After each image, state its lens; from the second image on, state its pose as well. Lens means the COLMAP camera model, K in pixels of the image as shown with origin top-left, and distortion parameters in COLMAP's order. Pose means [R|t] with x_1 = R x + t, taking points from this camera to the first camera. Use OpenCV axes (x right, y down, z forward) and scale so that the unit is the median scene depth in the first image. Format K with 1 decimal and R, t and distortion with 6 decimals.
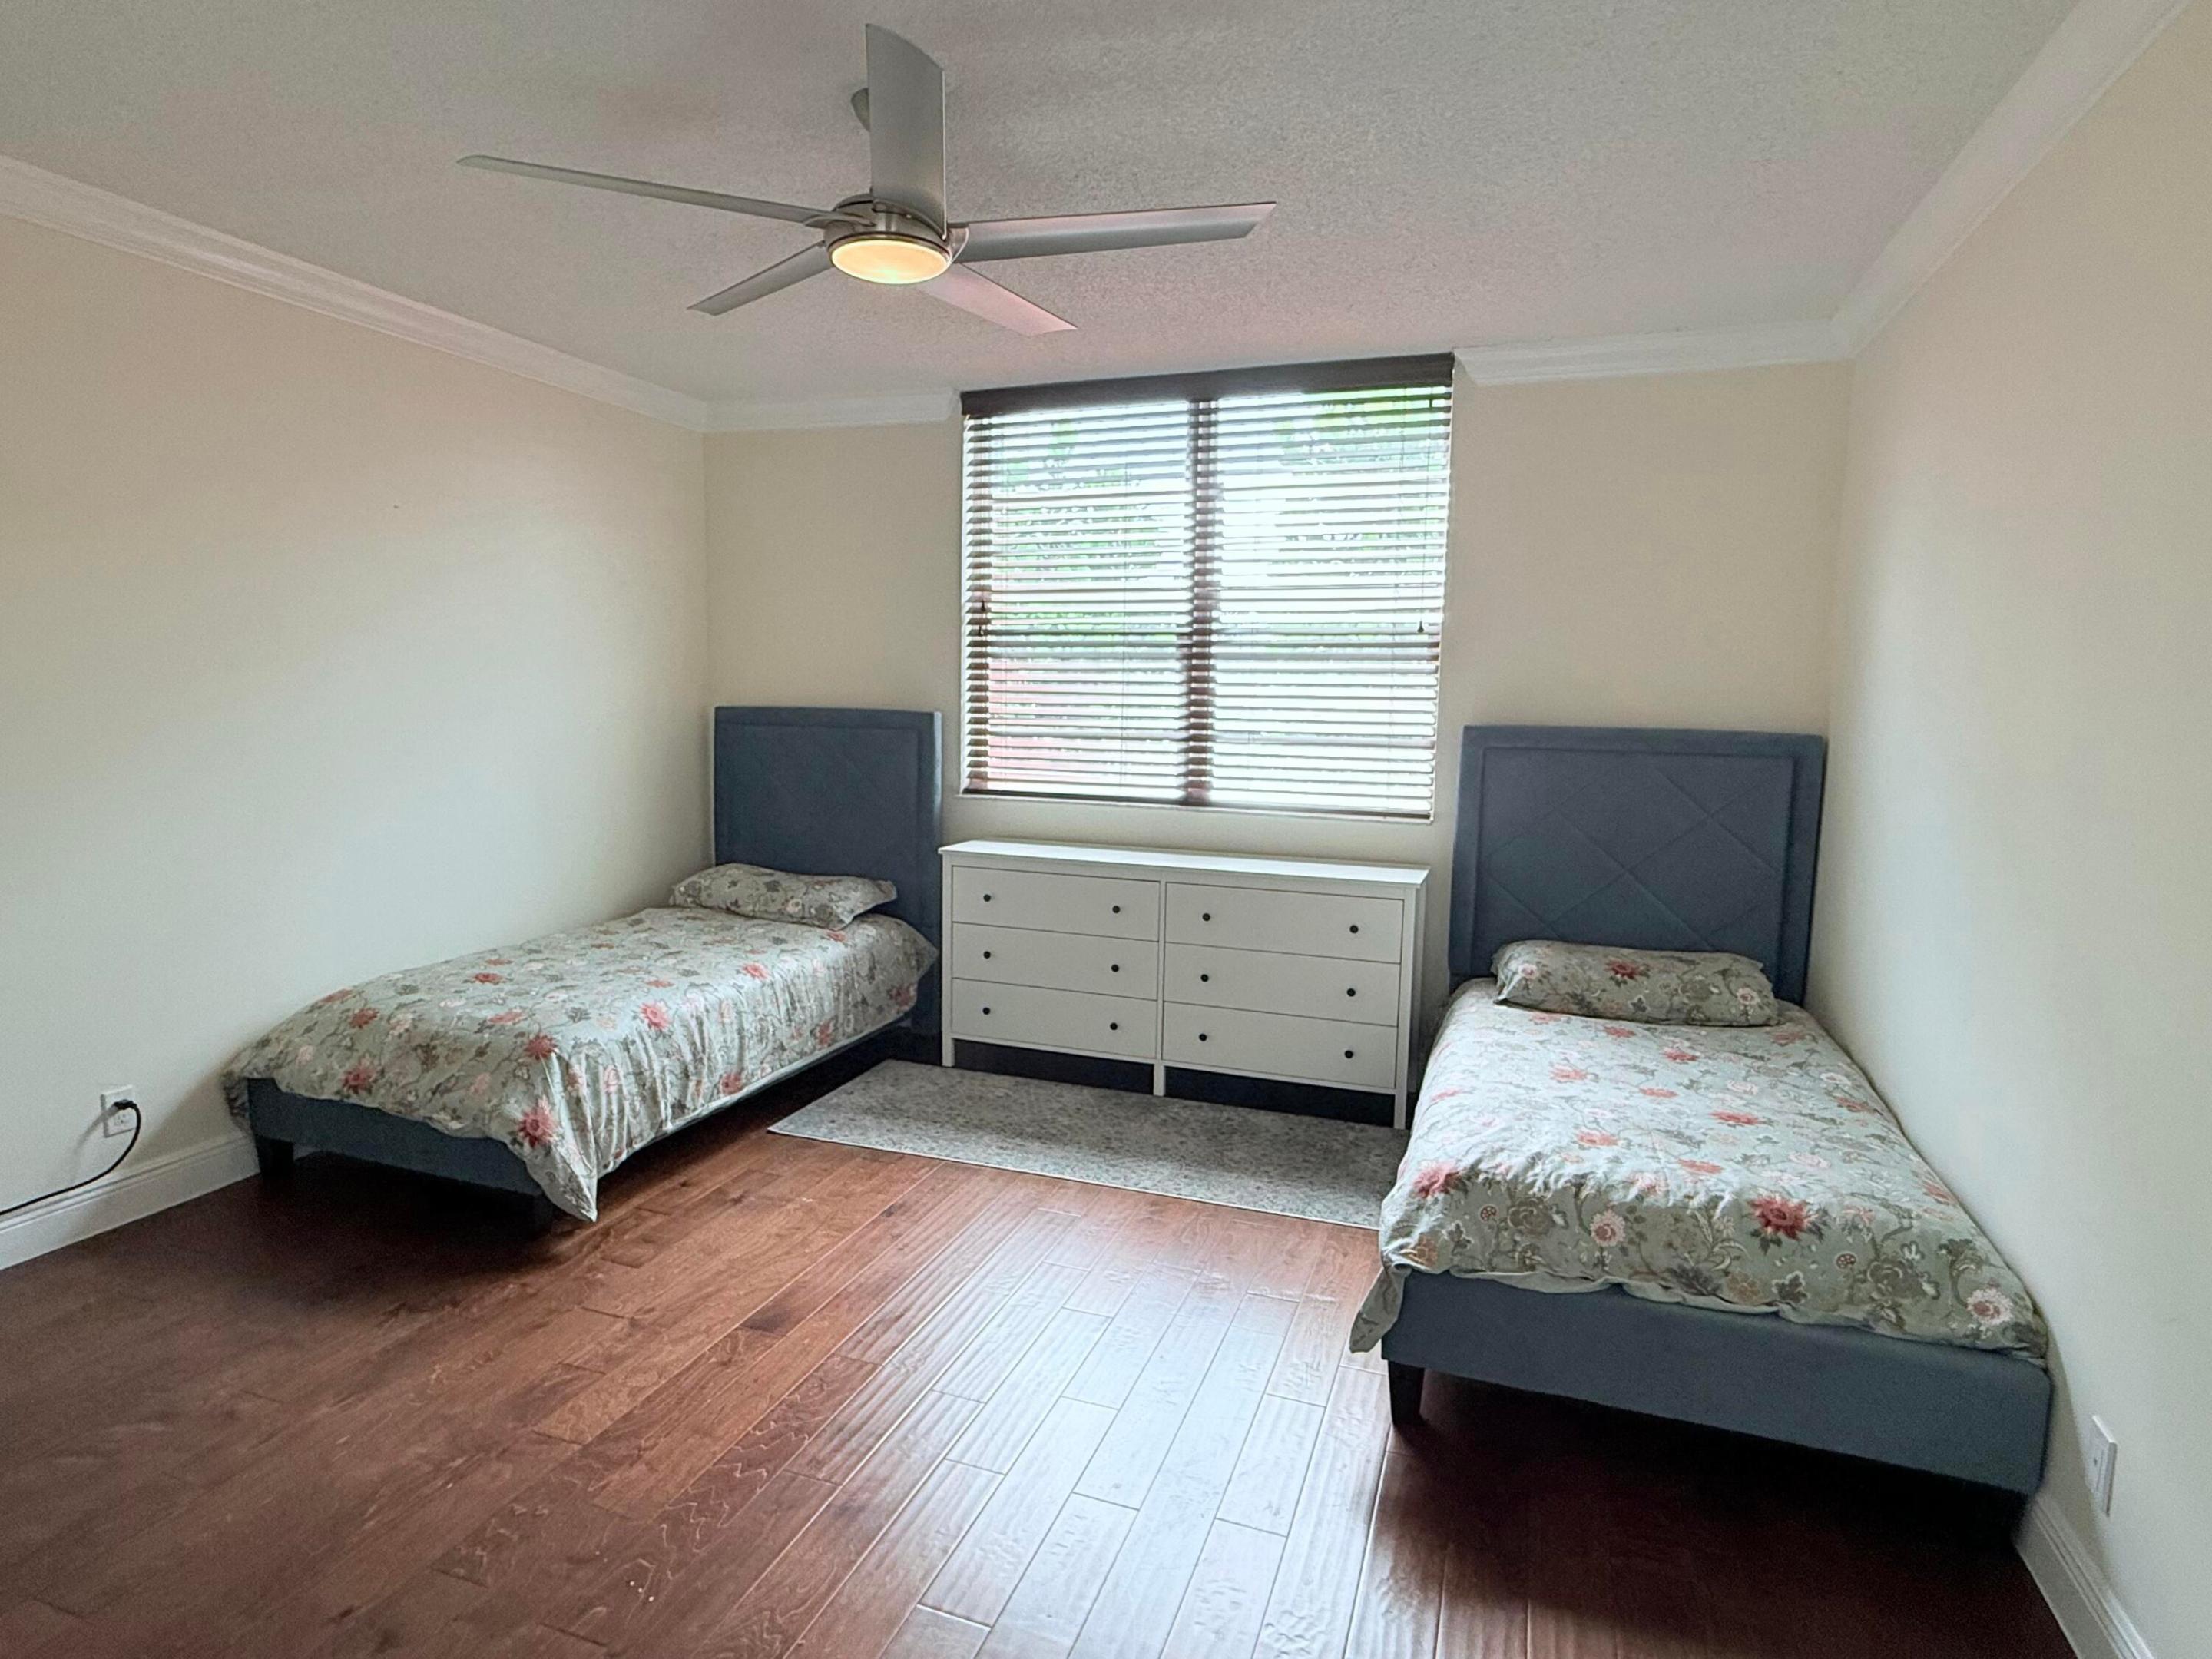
lens RADIAL K [[1210.3, 0, 1086.6], [0, 1210.3, 829.7], [0, 0, 1]] dist [0.001230, 0.001197]
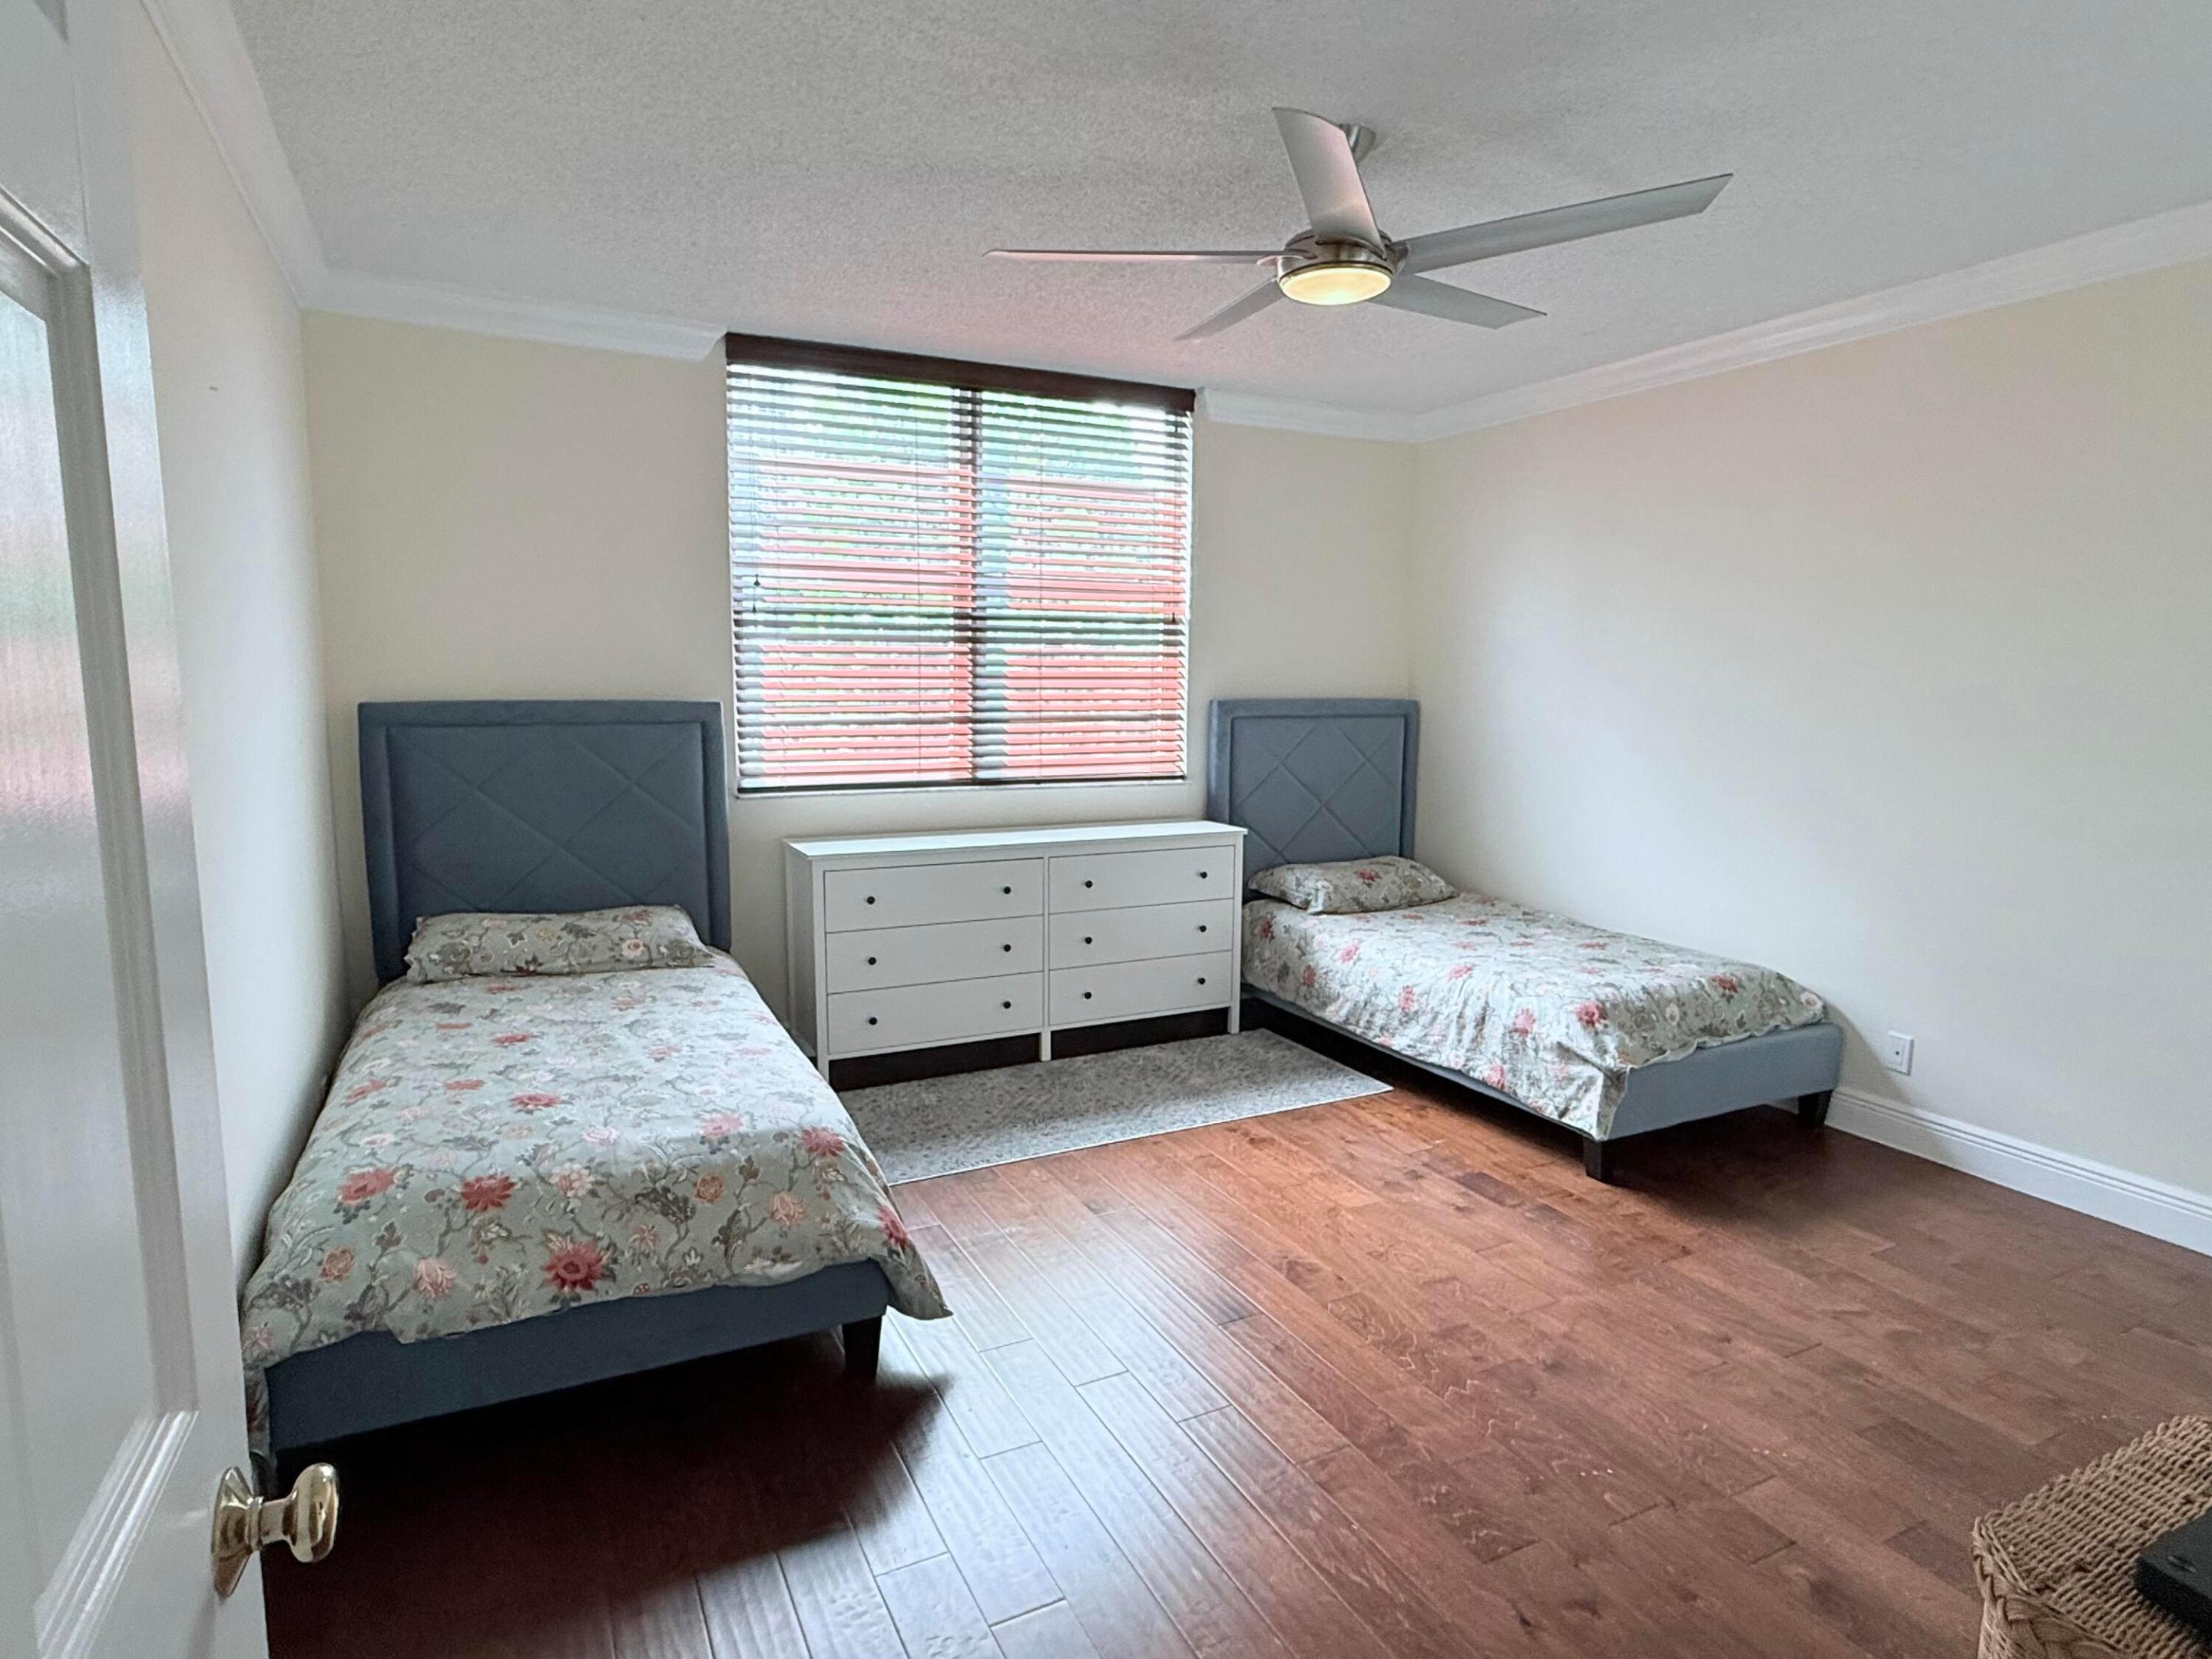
lens RADIAL K [[1210.3, 0, 1090.9], [0, 1210.3, 828.4], [0, 0, 1]] dist [0.001230, 0.001197]
pose [[0.687267, -0.104225, 0.718889, -0.663189], [0.088637, 0.994290, 0.059415, -0.040762], [-0.720977, 0.022887, 0.692581, 0.245969]]
